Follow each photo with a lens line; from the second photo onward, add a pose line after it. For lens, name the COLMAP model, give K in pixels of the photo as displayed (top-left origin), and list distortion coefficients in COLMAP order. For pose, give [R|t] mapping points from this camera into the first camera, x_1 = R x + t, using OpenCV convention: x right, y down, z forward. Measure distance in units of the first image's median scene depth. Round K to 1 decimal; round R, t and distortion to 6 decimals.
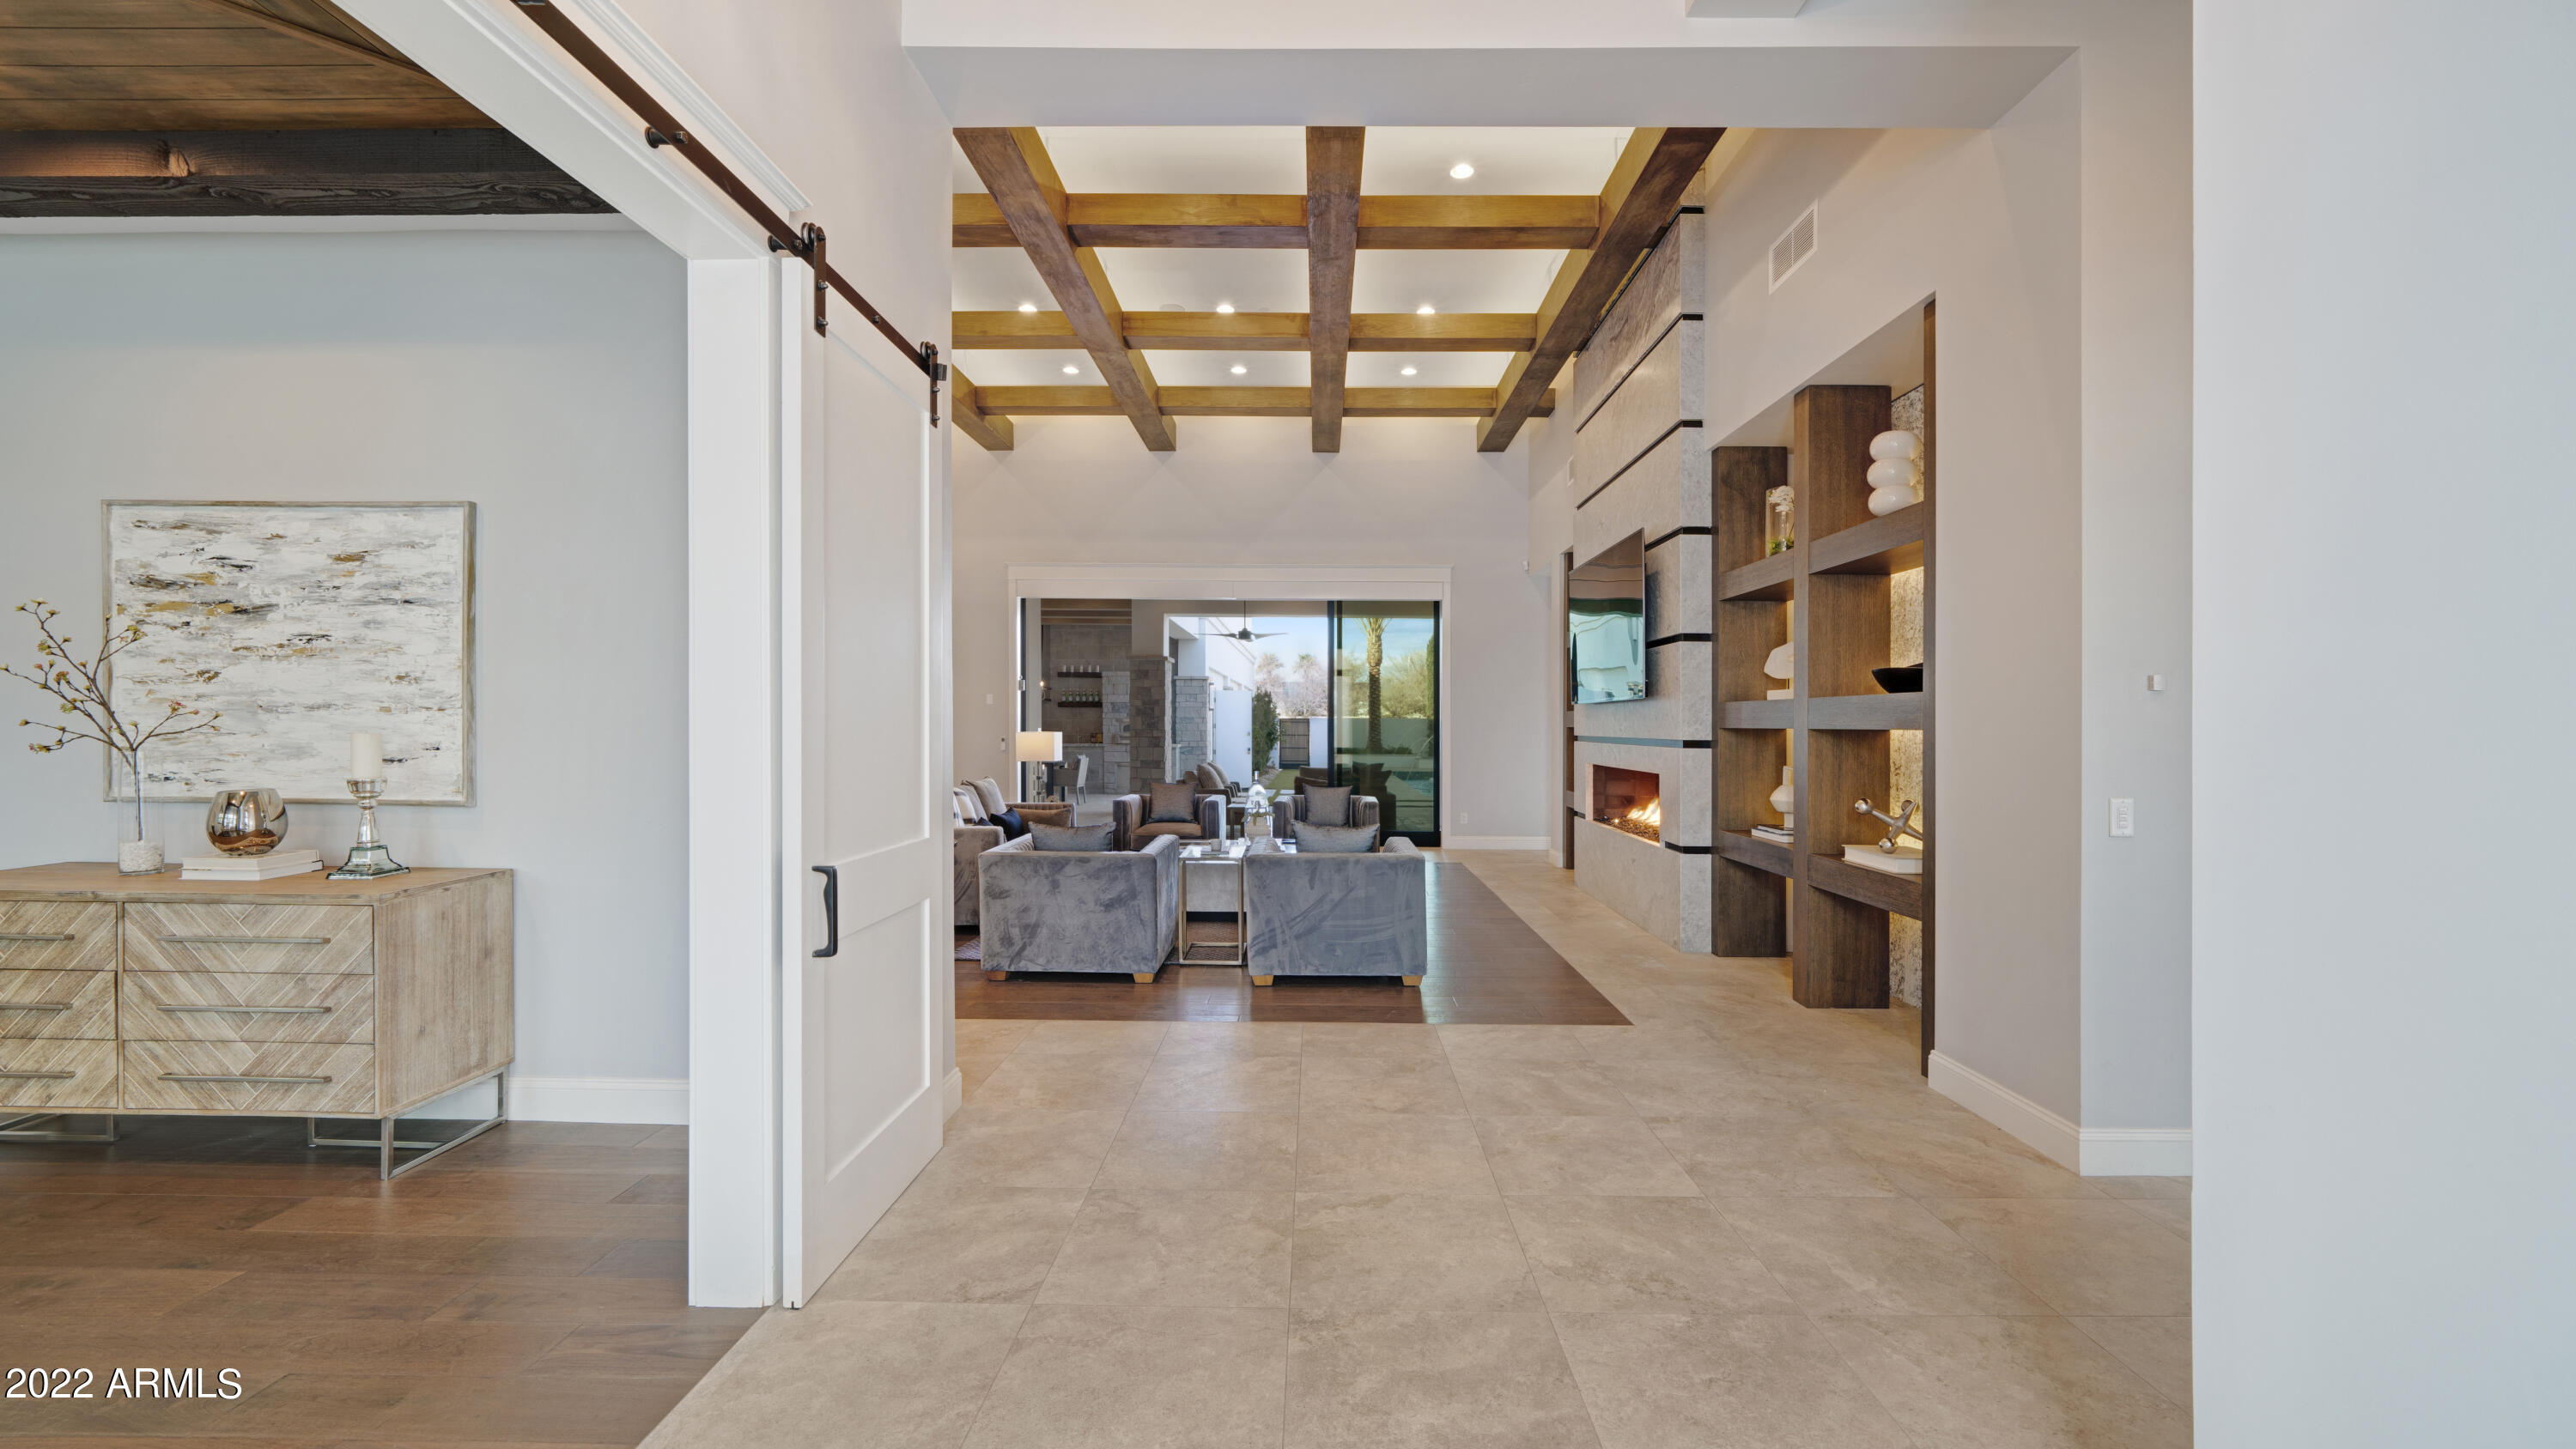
lens RADIAL K [[980.6, 0, 1315.2], [0, 980.6, 724.8], [0, 0, 1]] dist [-0.011316, 0.000125]
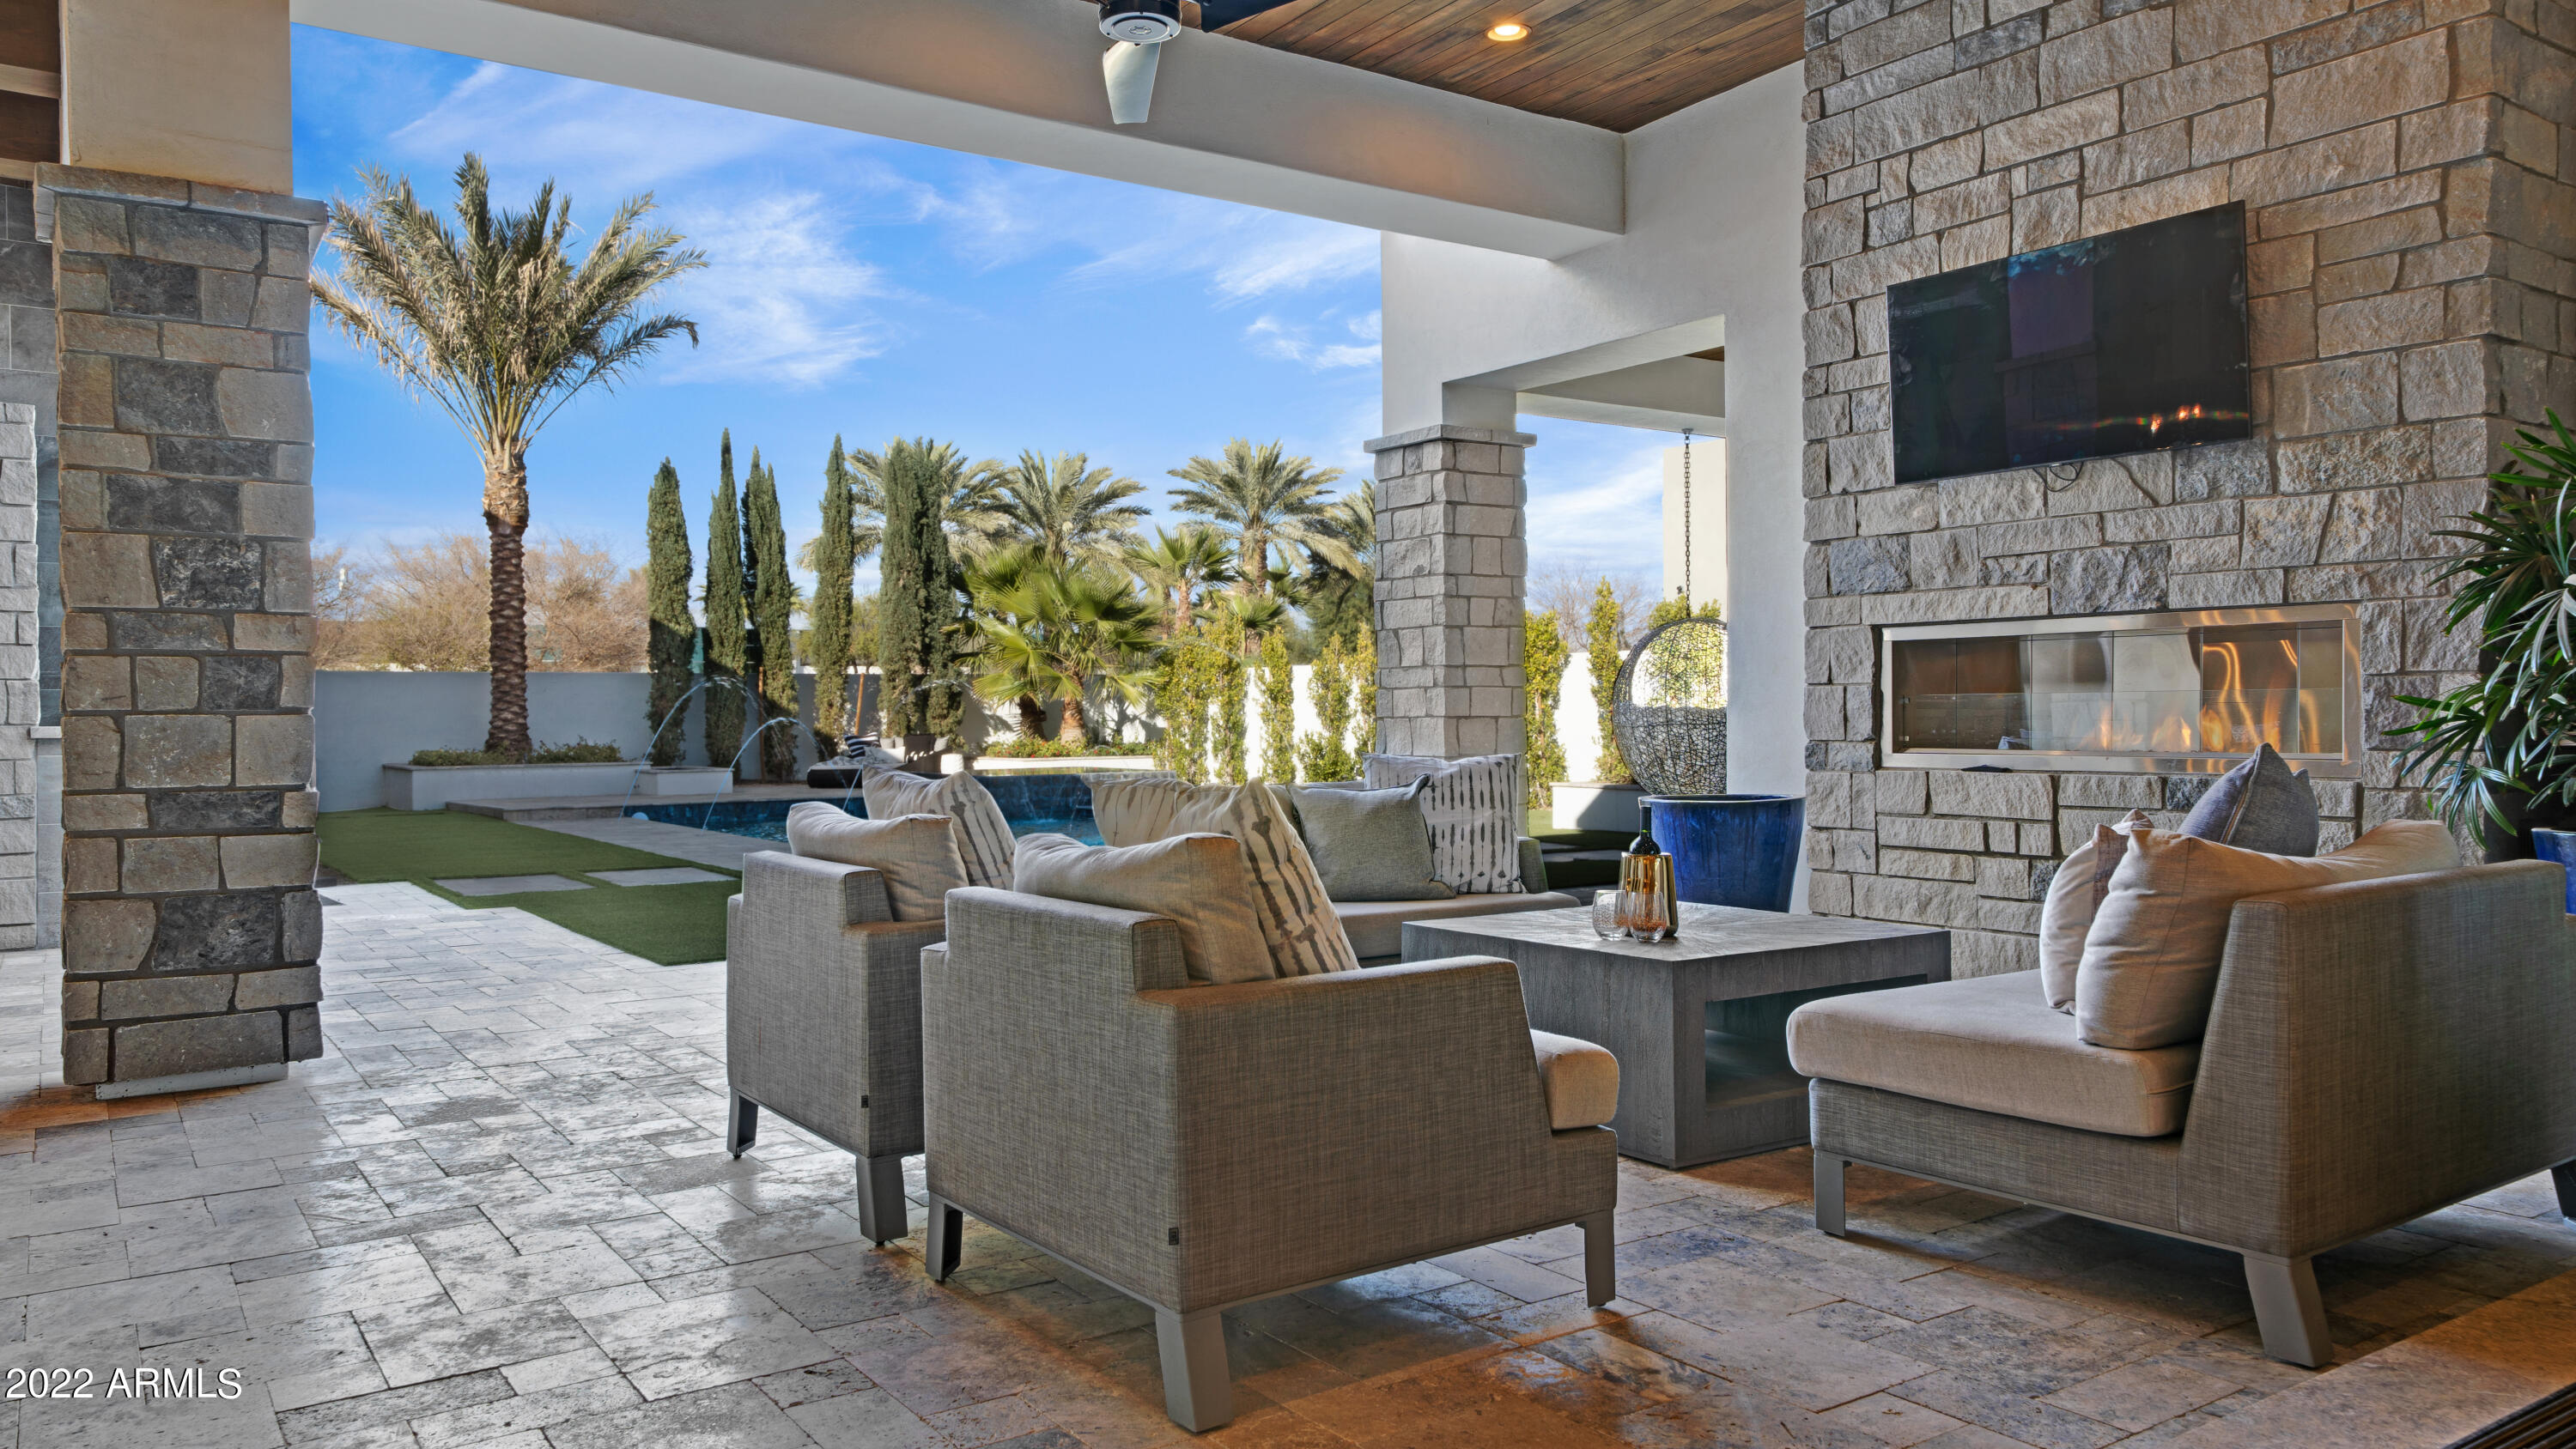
lens RADIAL K [[1759.4, 0, 1295.5], [0, 1759.4, 698.4], [0, 0, 1]] dist [0.036907, 0.004152]
pose [[0.826976, -0.012623, 0.562096, -0.612811], [0.015588, 0.999878, -0.000479, 0.077457], [-0.562021, 0.009158, 0.827072, 2.051571]]
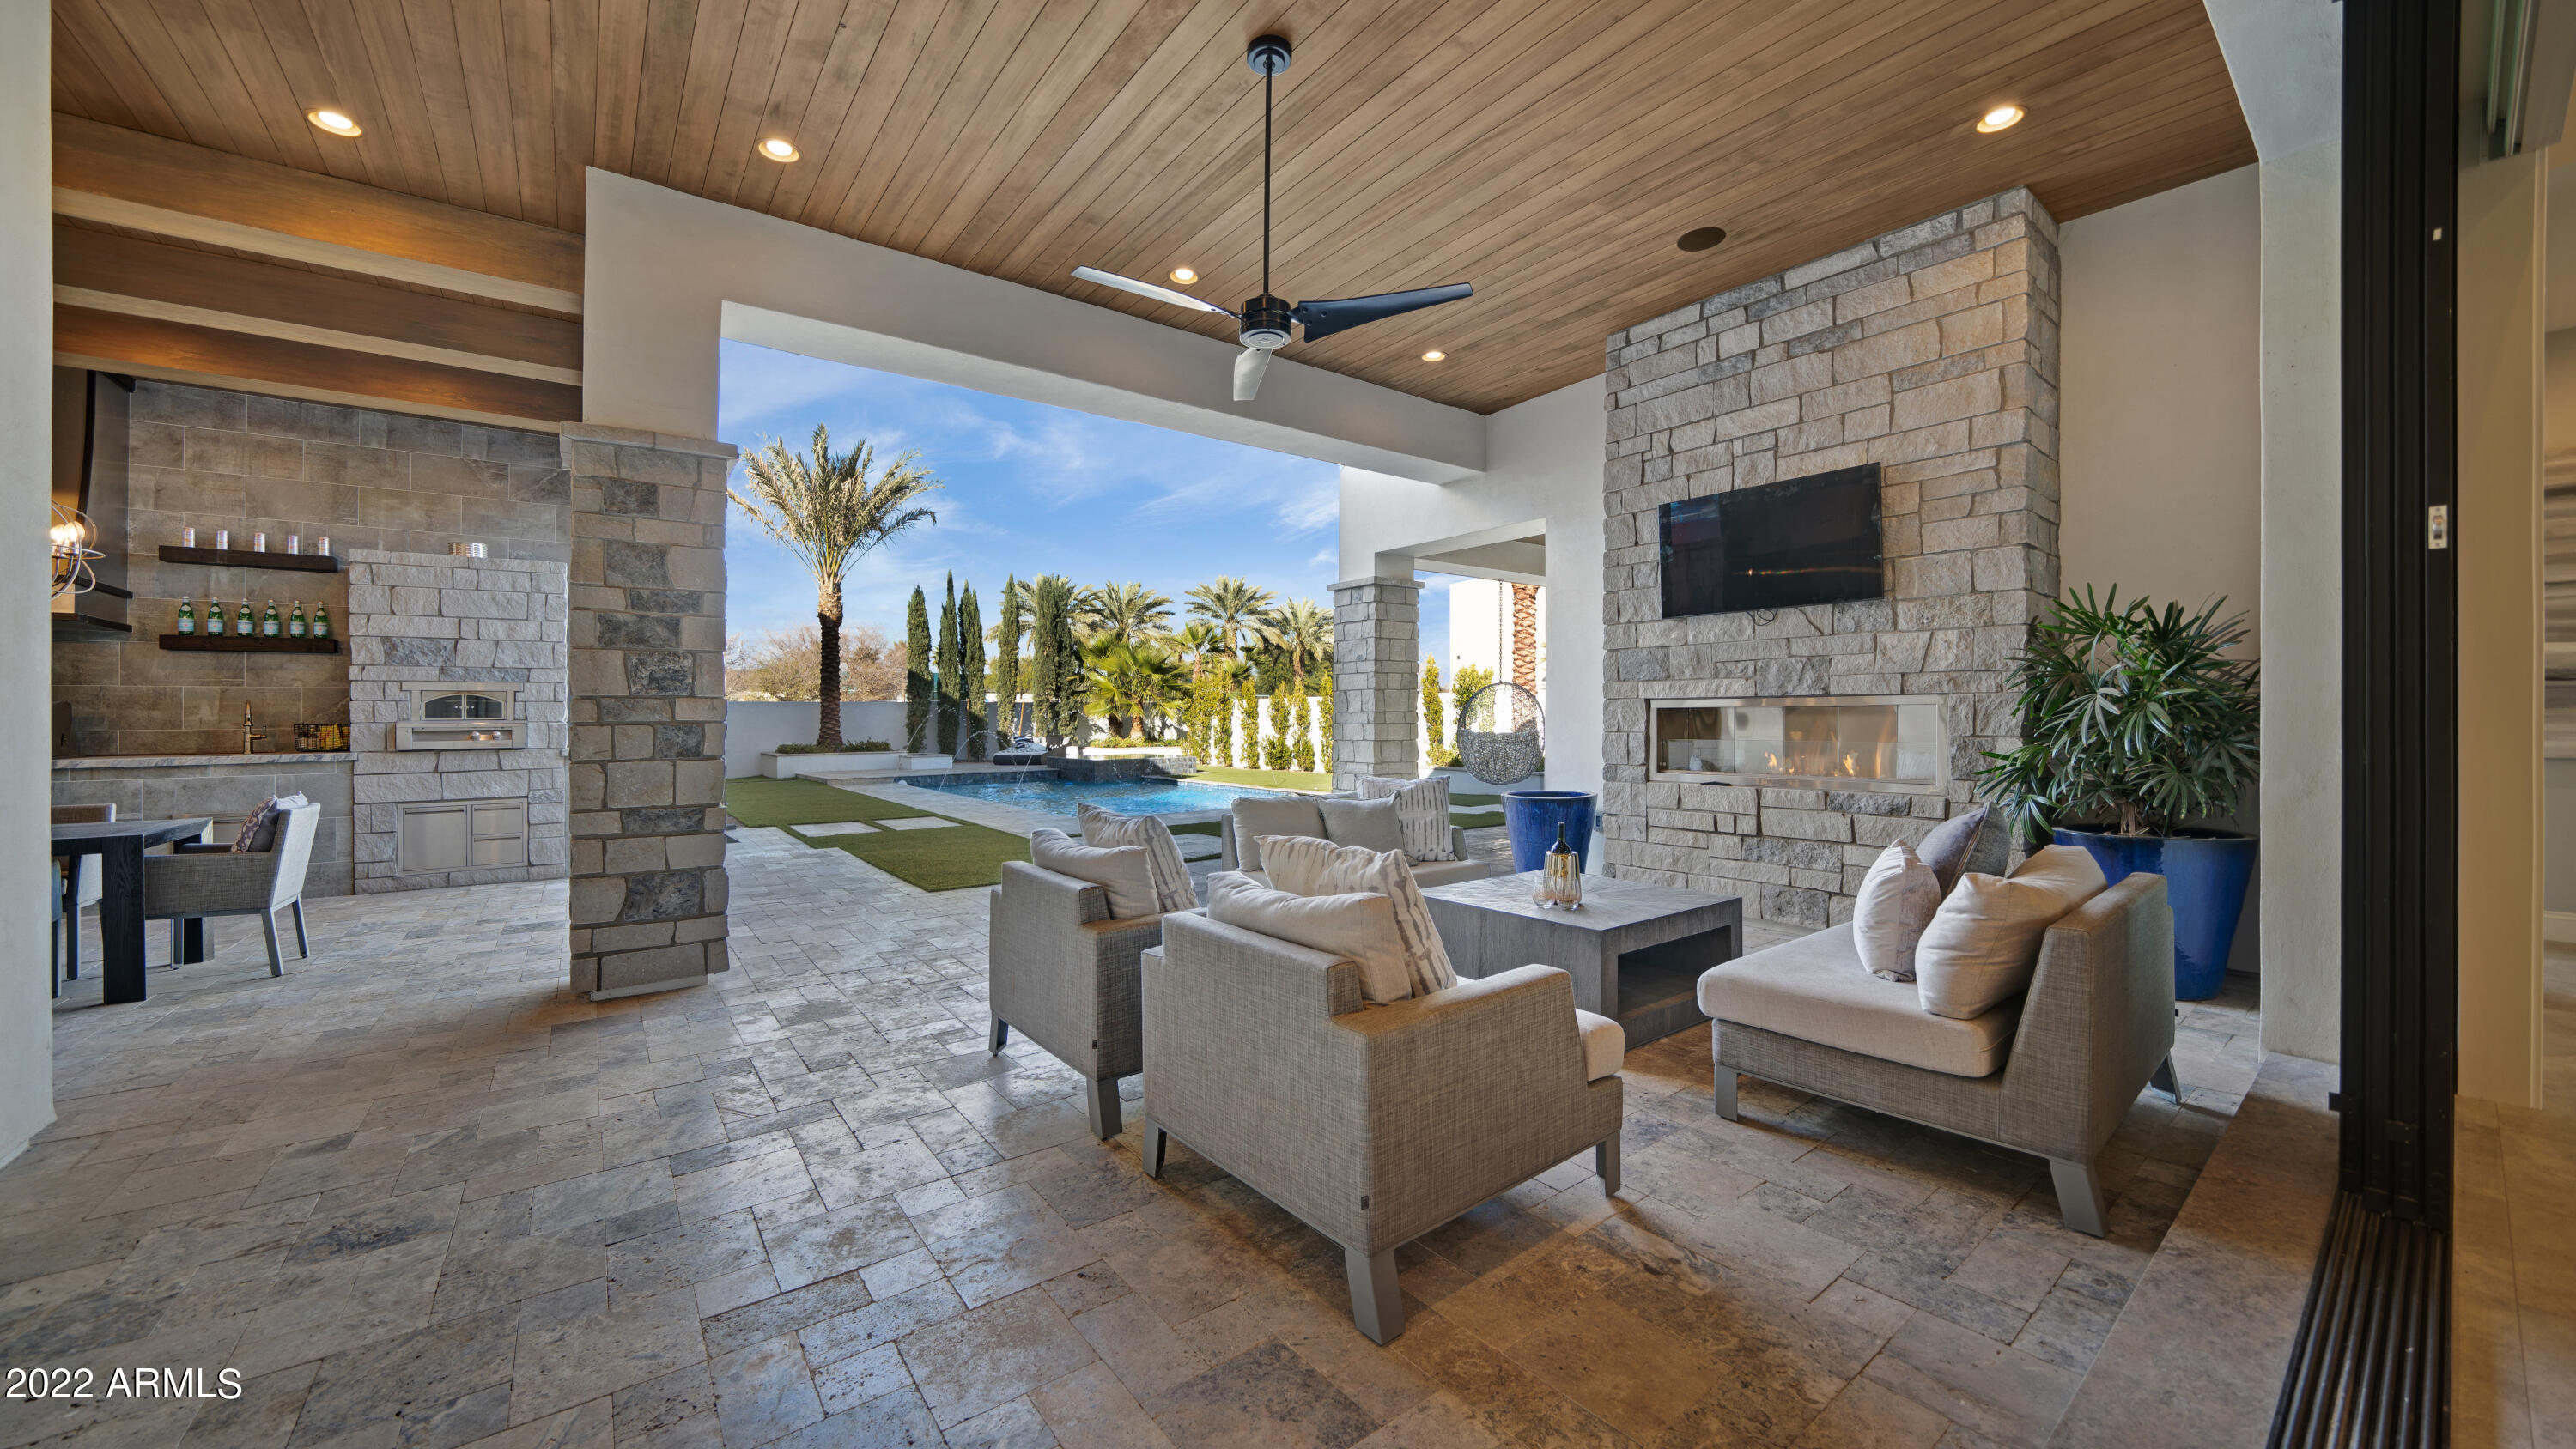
lens RADIAL K [[919.1, 0, 1294.3], [0, 919.1, 693.4], [0, 0, 1]] dist [-0.017603, 0.000201]
pose [[0.795581, -0.001459, 0.605845, -0.595389], [0.014858, 0.999743, -0.017104, 0.034875], [-0.605665, 0.022609, 0.795399, 2.233251]]
